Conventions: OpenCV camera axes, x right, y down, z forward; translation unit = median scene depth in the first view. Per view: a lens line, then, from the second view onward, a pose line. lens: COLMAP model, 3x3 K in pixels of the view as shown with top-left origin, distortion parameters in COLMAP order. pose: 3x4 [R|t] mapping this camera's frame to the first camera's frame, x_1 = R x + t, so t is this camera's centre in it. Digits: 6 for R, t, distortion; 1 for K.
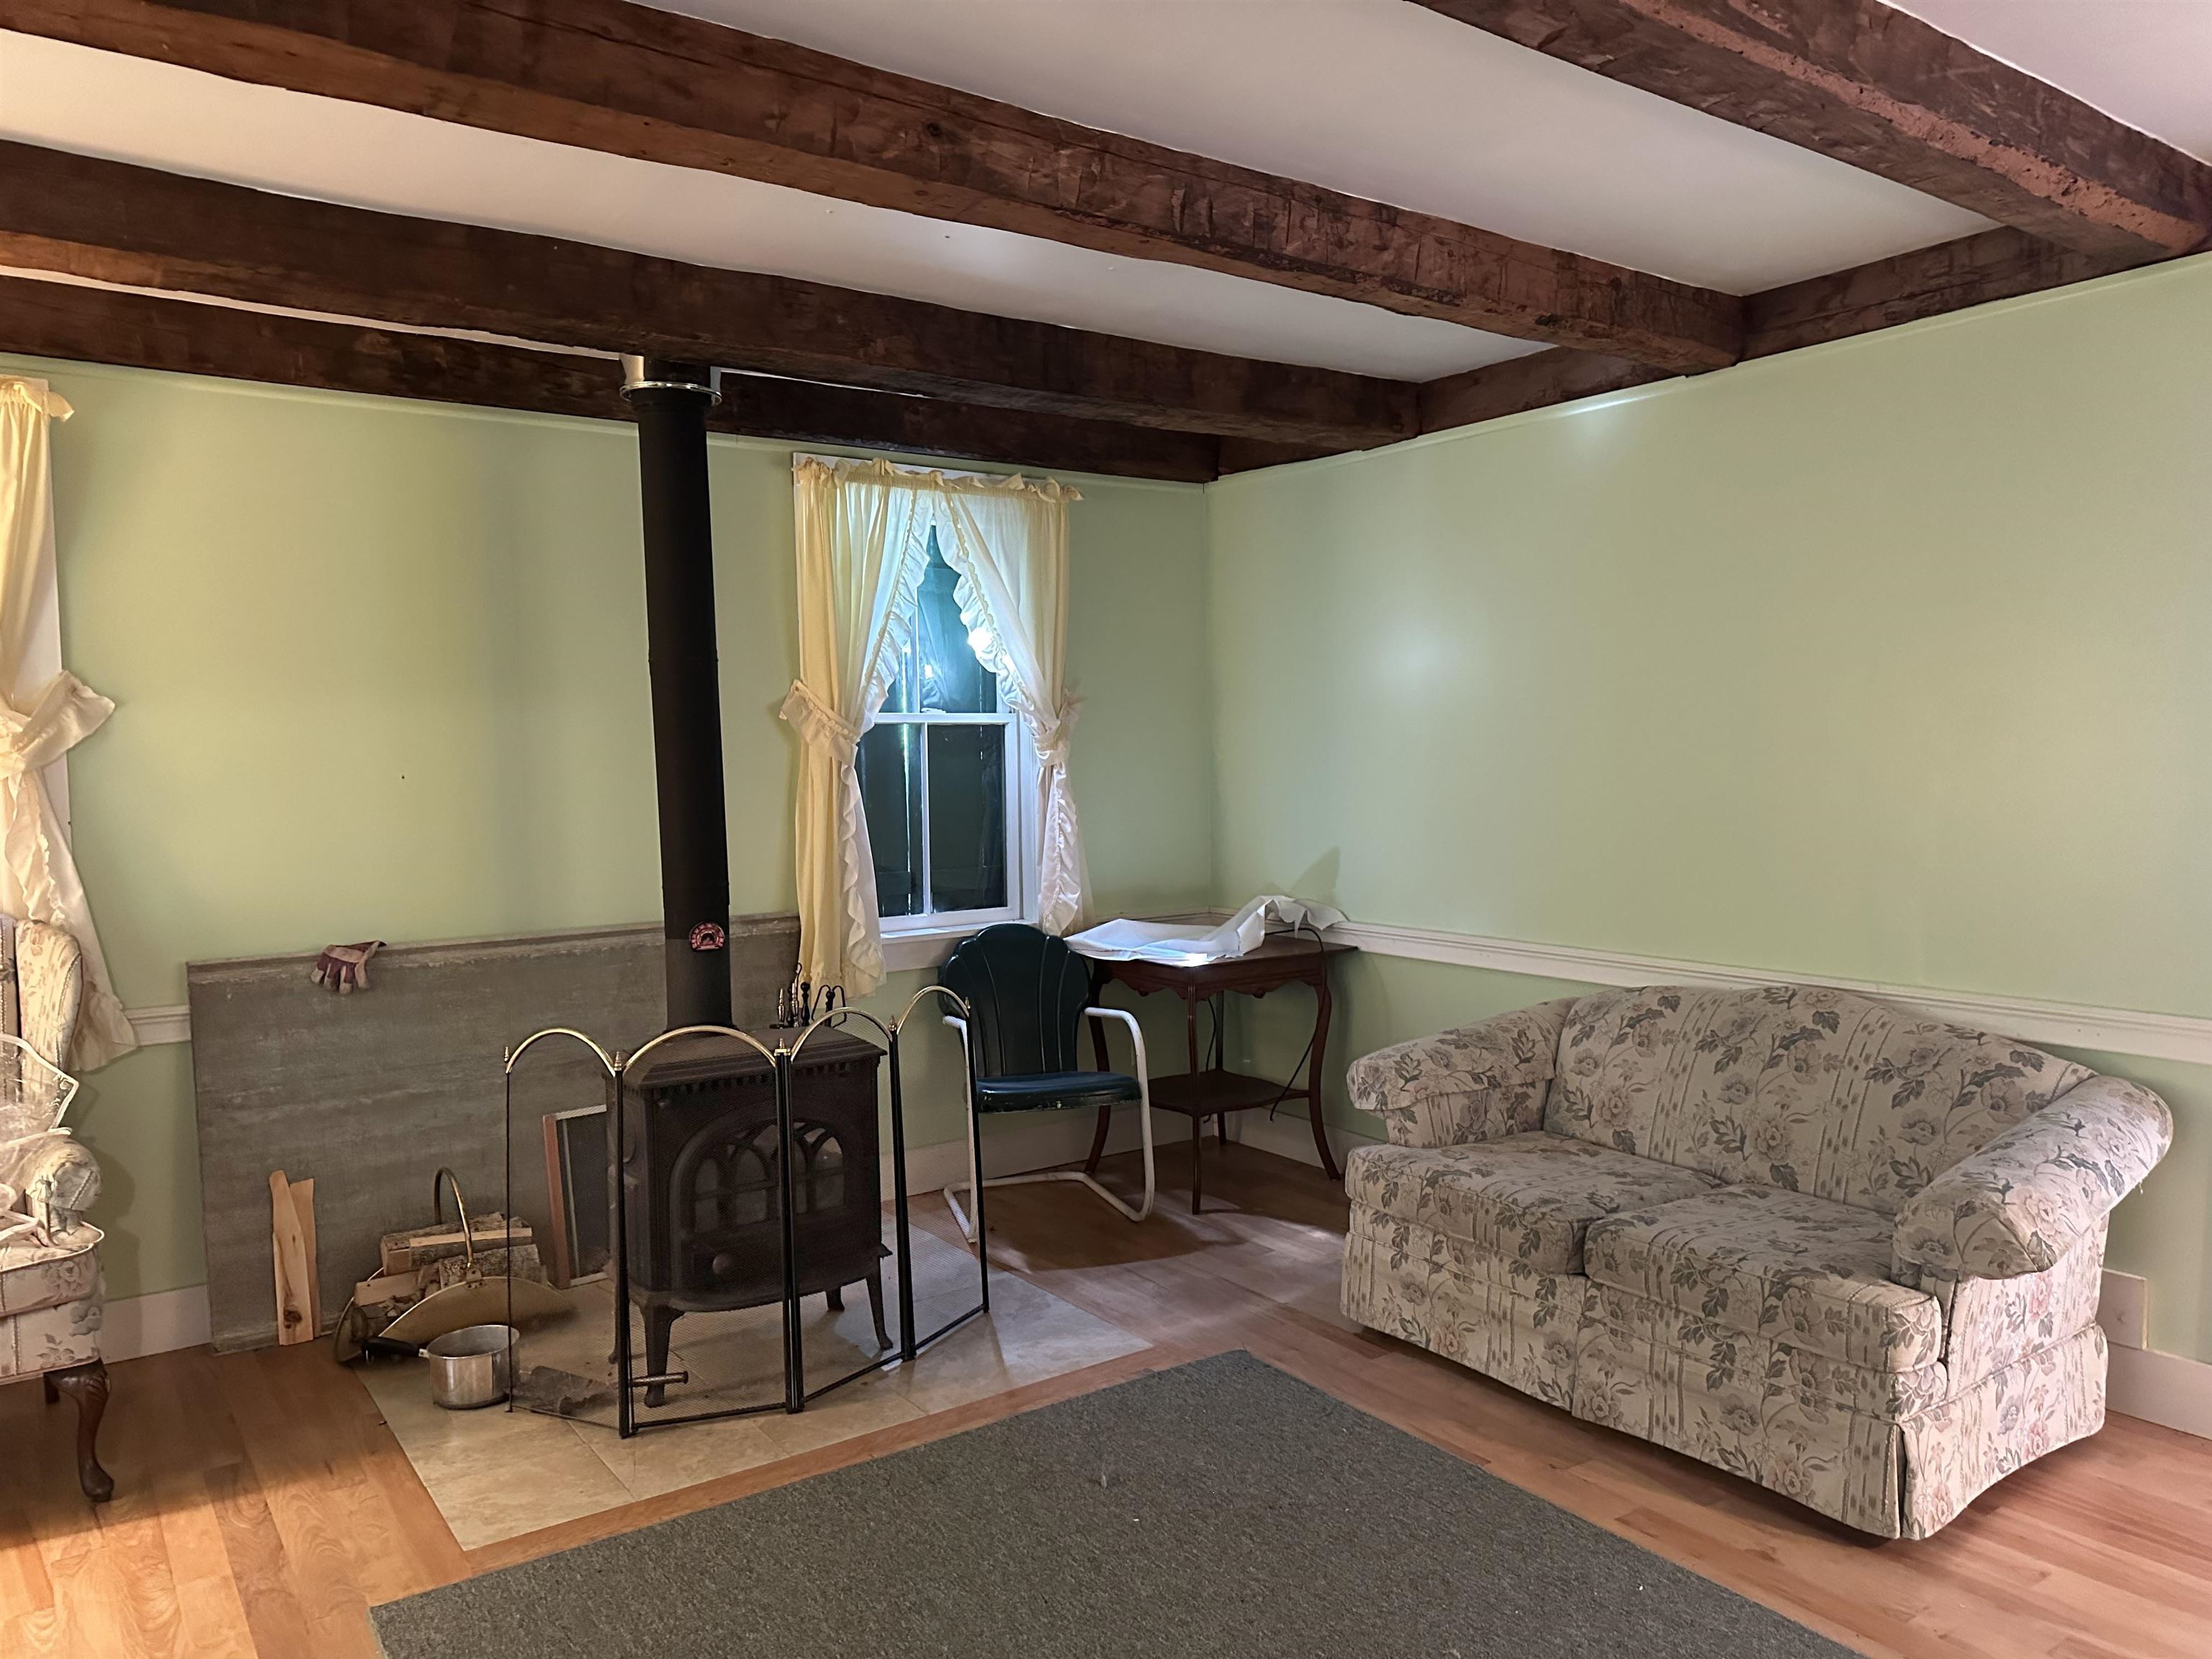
lens RADIAL K [[1549.9, 0, 1113.4], [0, 1549.9, 851.2], [0, 0, 1]] dist [0.007639, -0.000207]
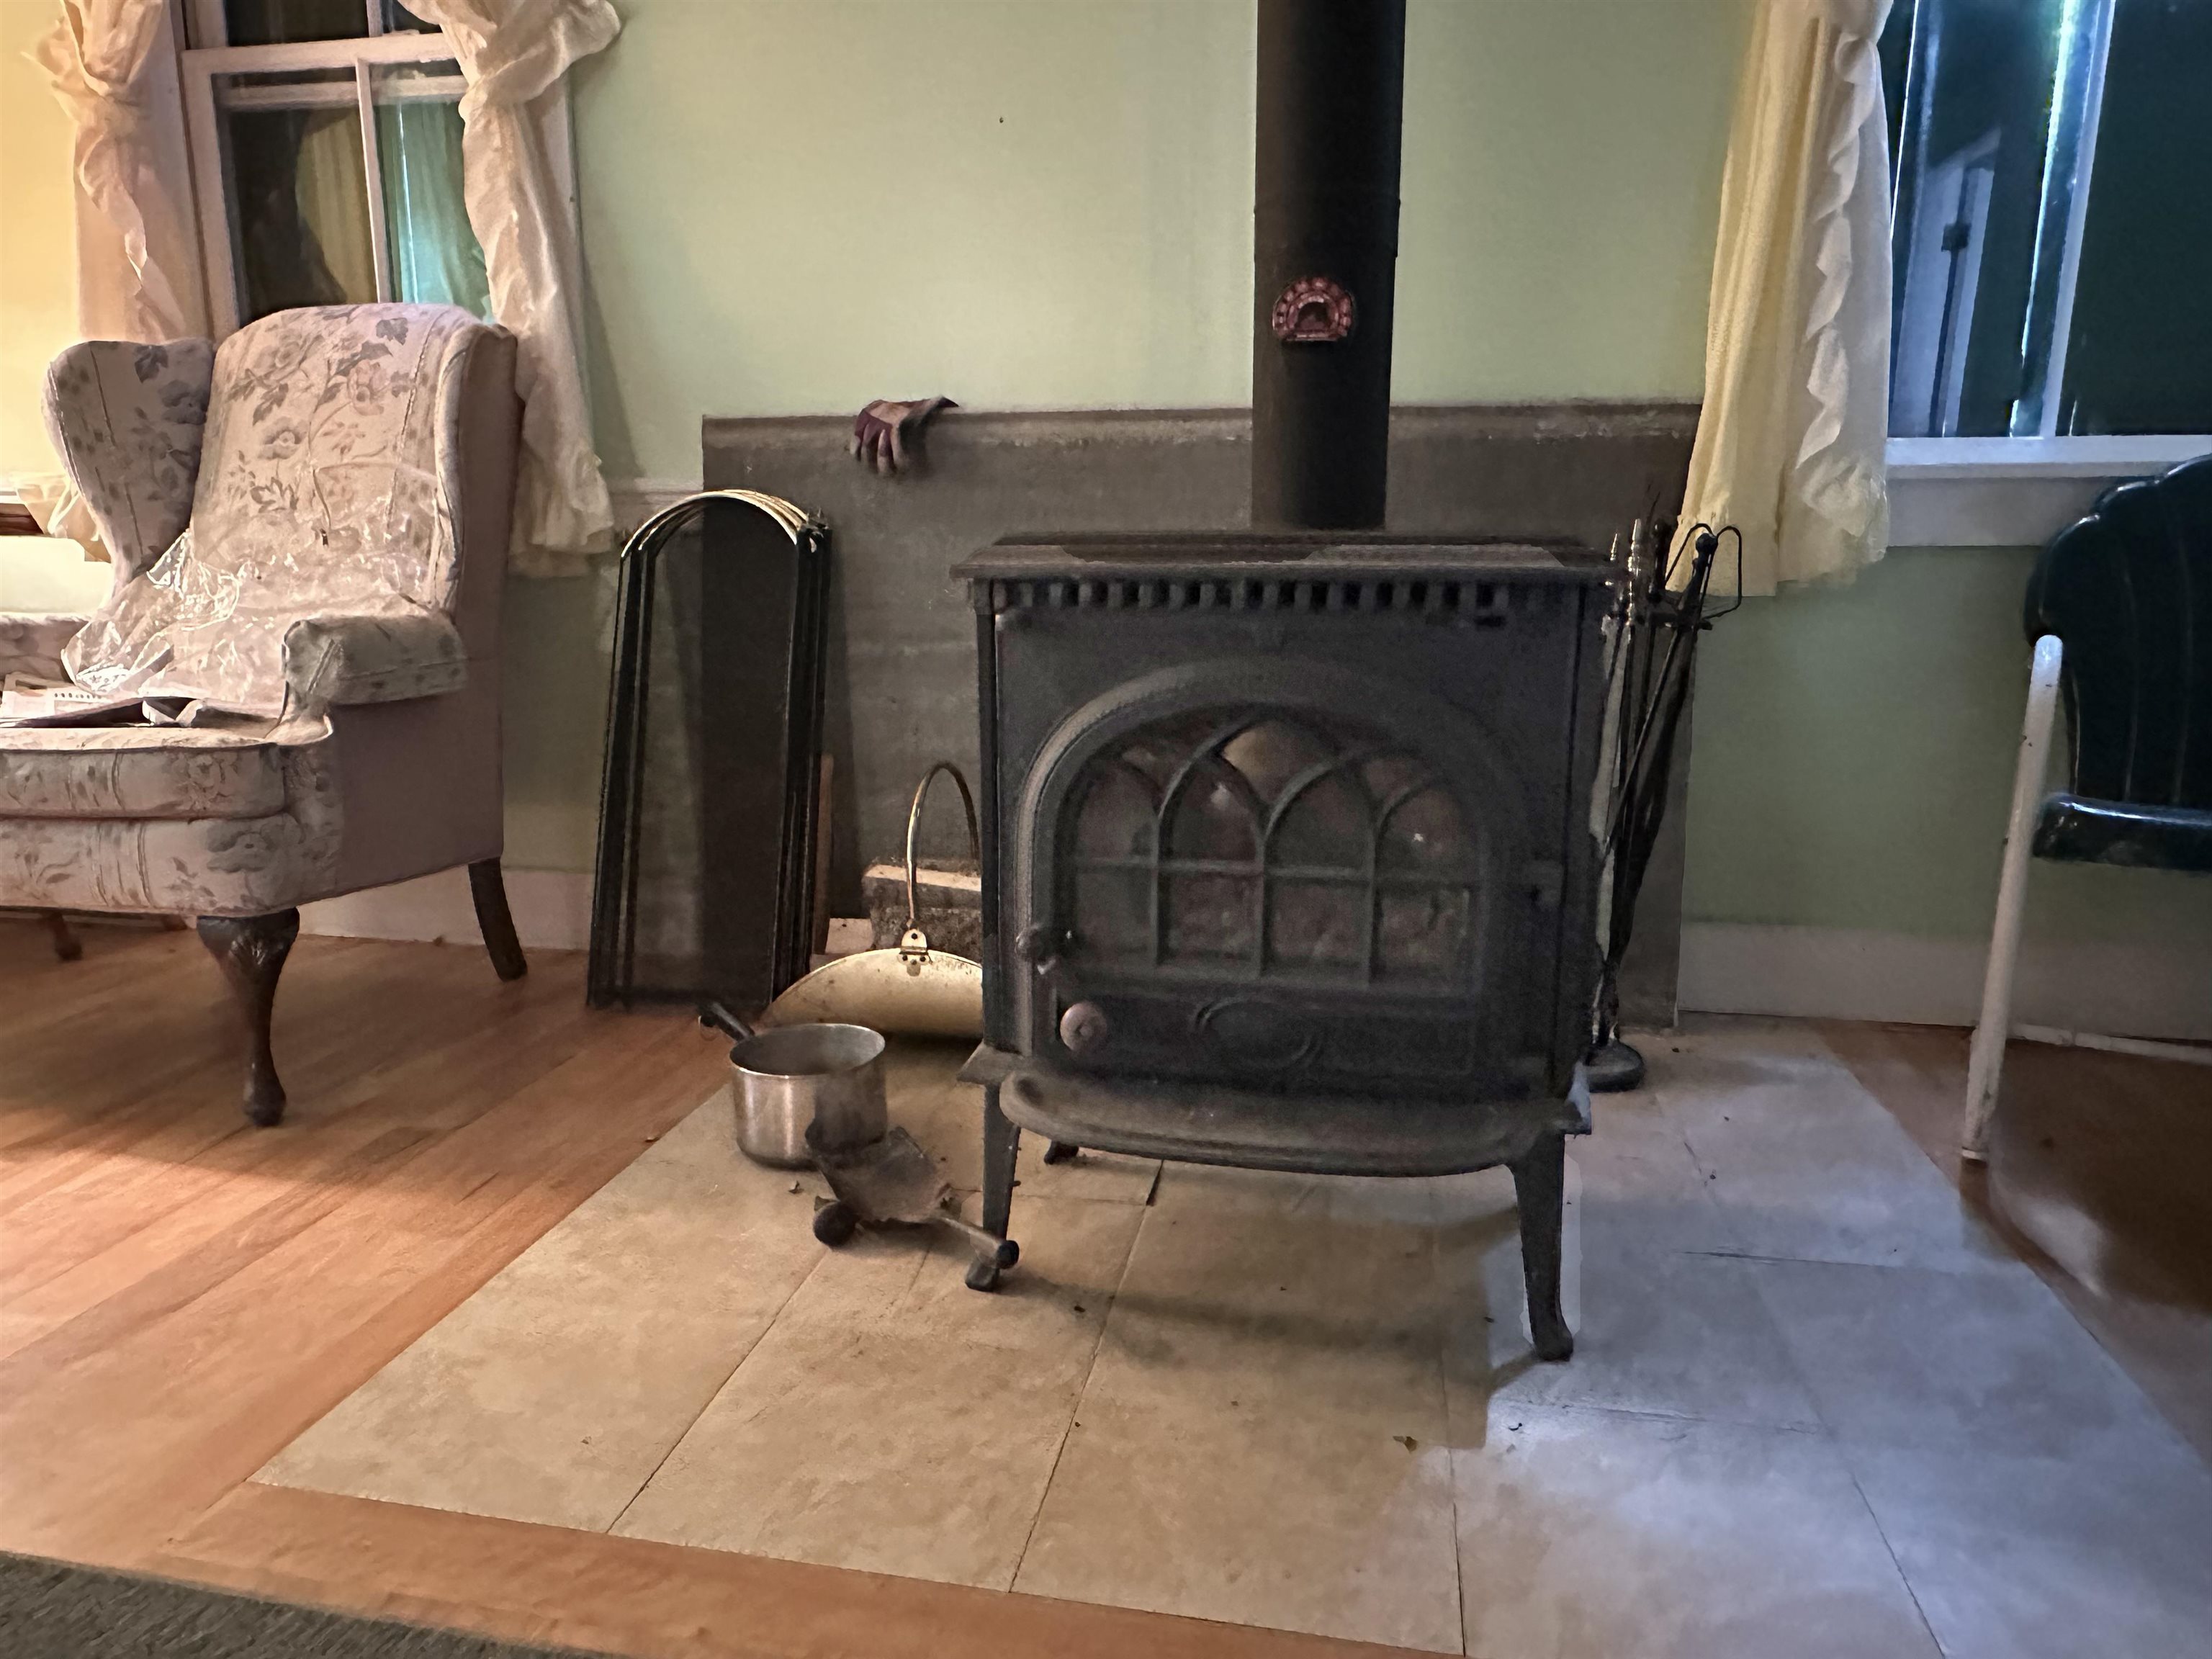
lens RADIAL K [[1449.9, 0, 1098.8], [0, 1449.9, 842.6], [0, 0, 1]] dist [-0.006348, 0.000354]
pose [[0.689853, 0.163855, -0.705163, 0.008712], [-0.057097, 0.983330, 0.172633, 0.139631], [0.721695, -0.078829, 0.687708, 0.681015]]
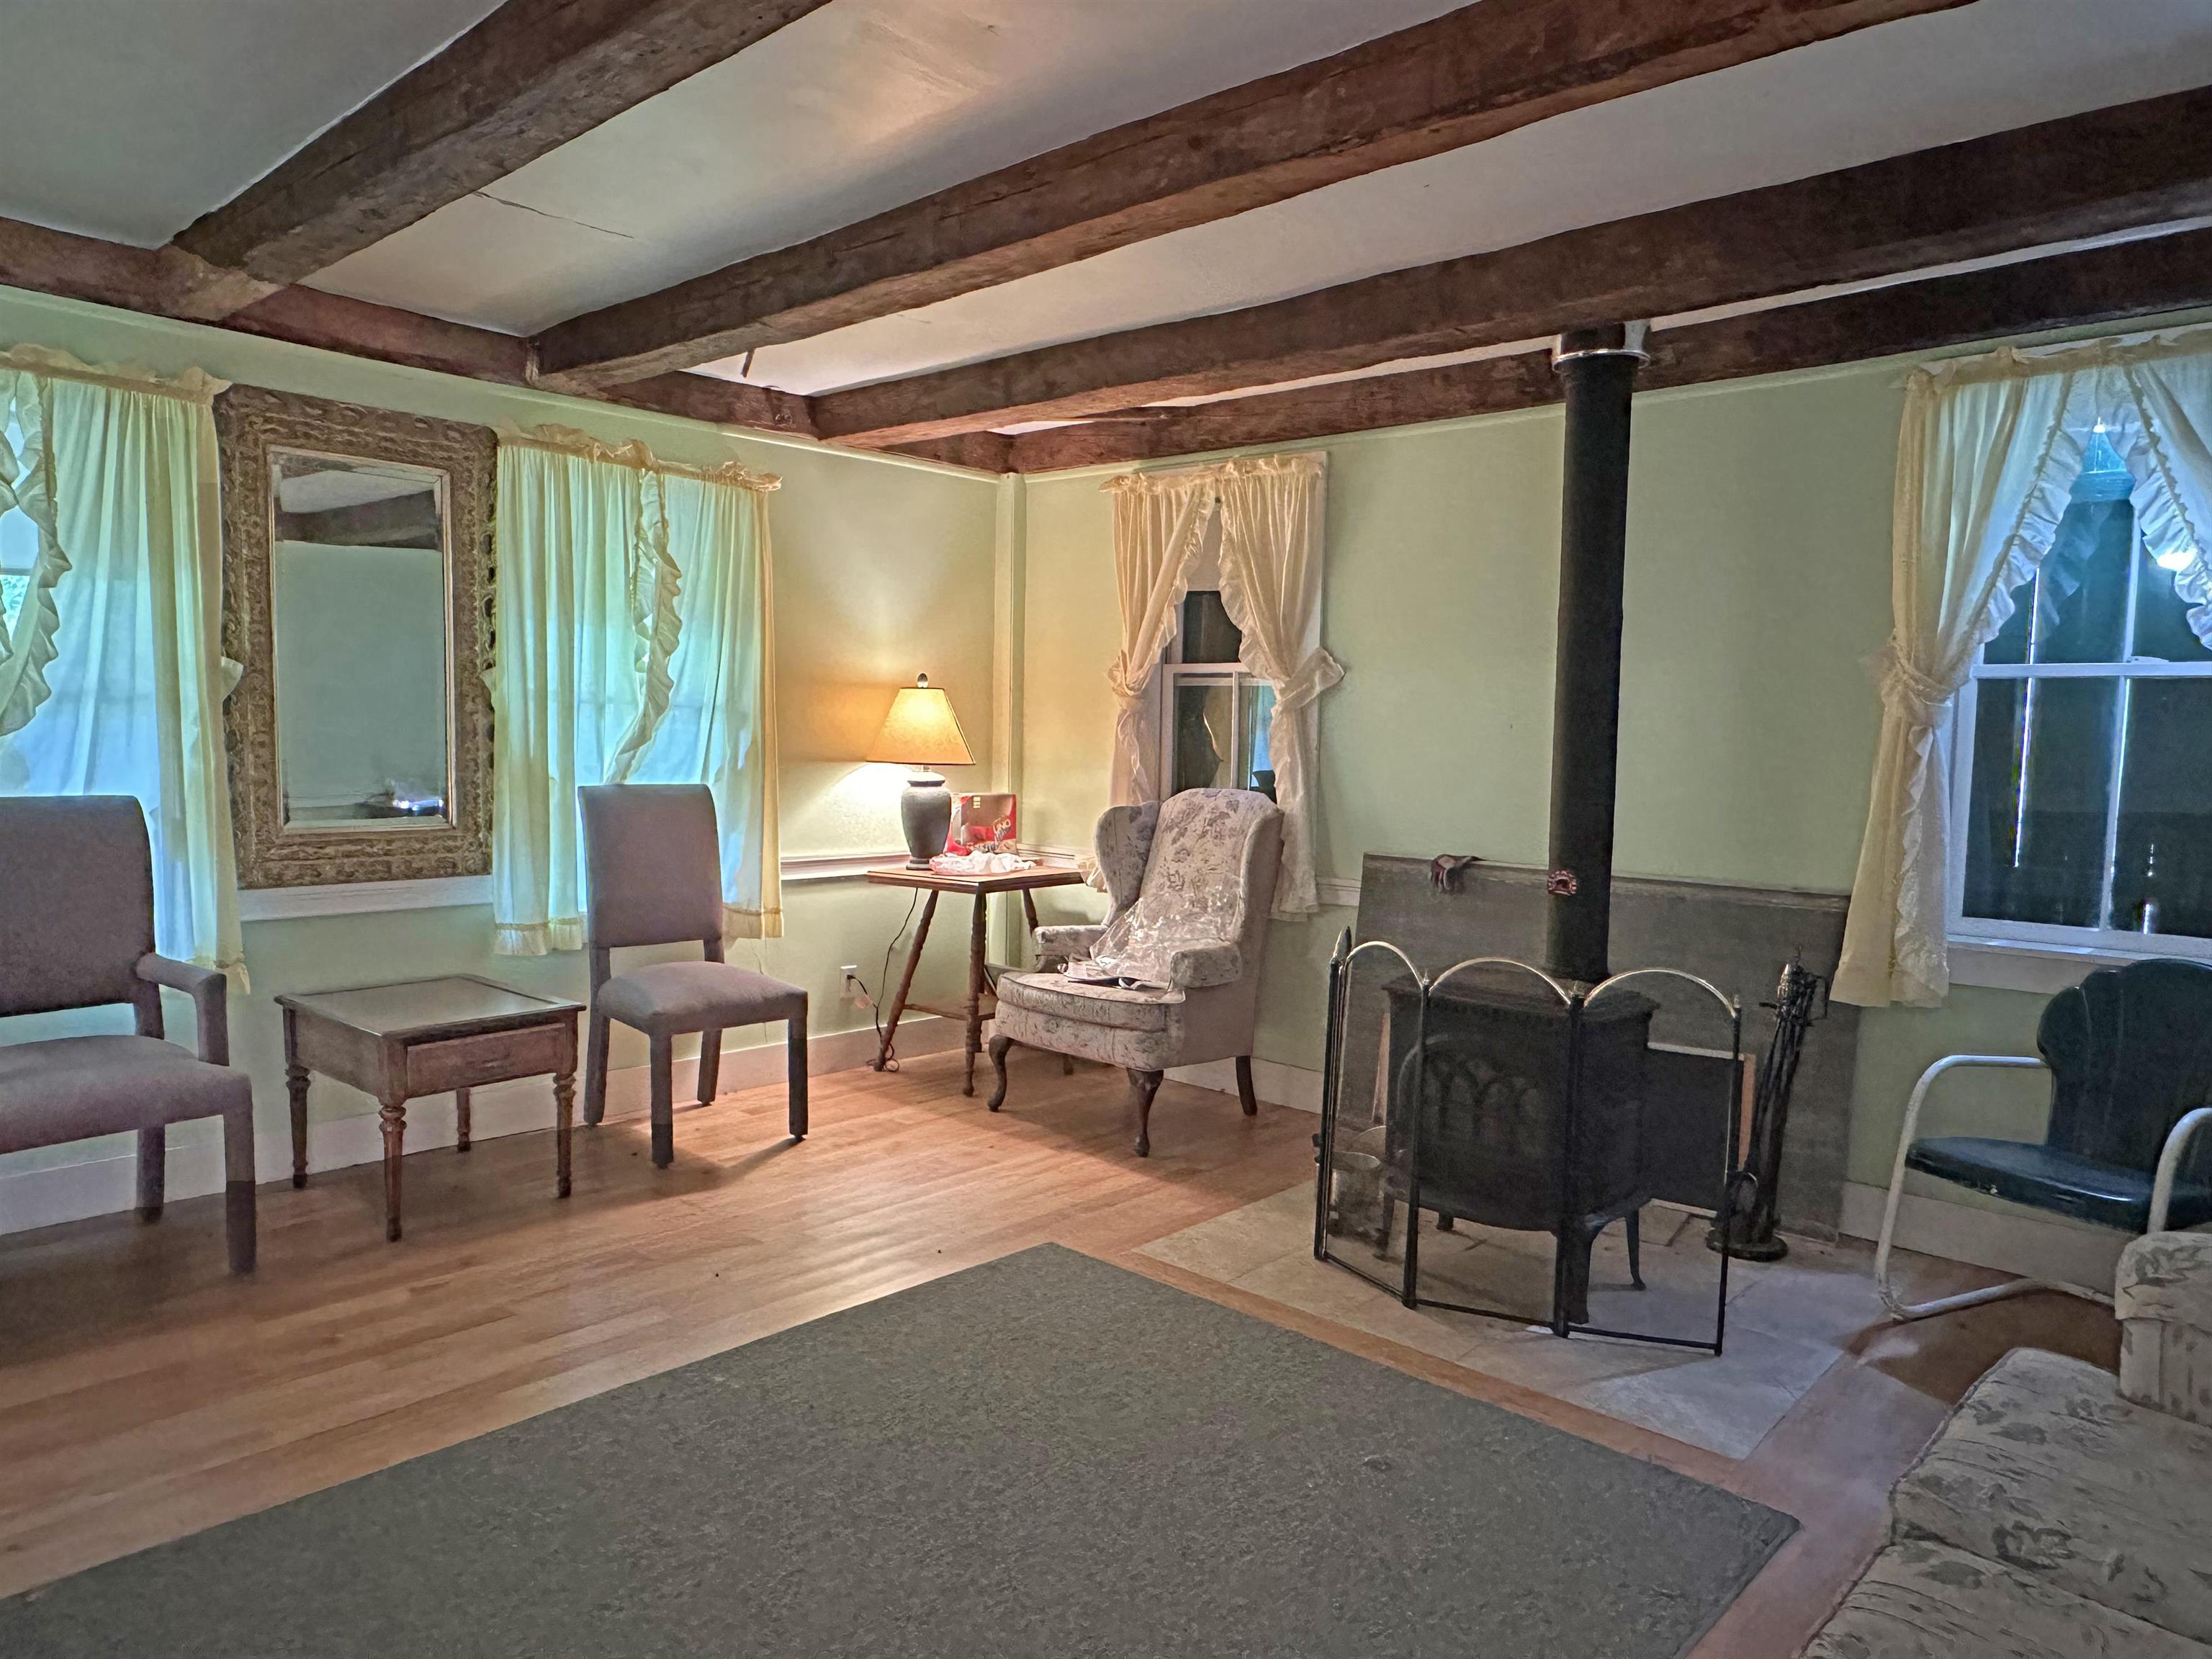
lens RADIAL K [[1436.2, 0, 1113.9], [0, 1436.2, 840.0], [0, 0, 1]] dist [0.002975, 0.006663]
pose [[0.205614, 0.098007, -0.973713, 0.636862], [-0.081308, 0.993244, 0.082803, -0.029005], [0.975250, 0.062145, 0.212194, 0.508987]]
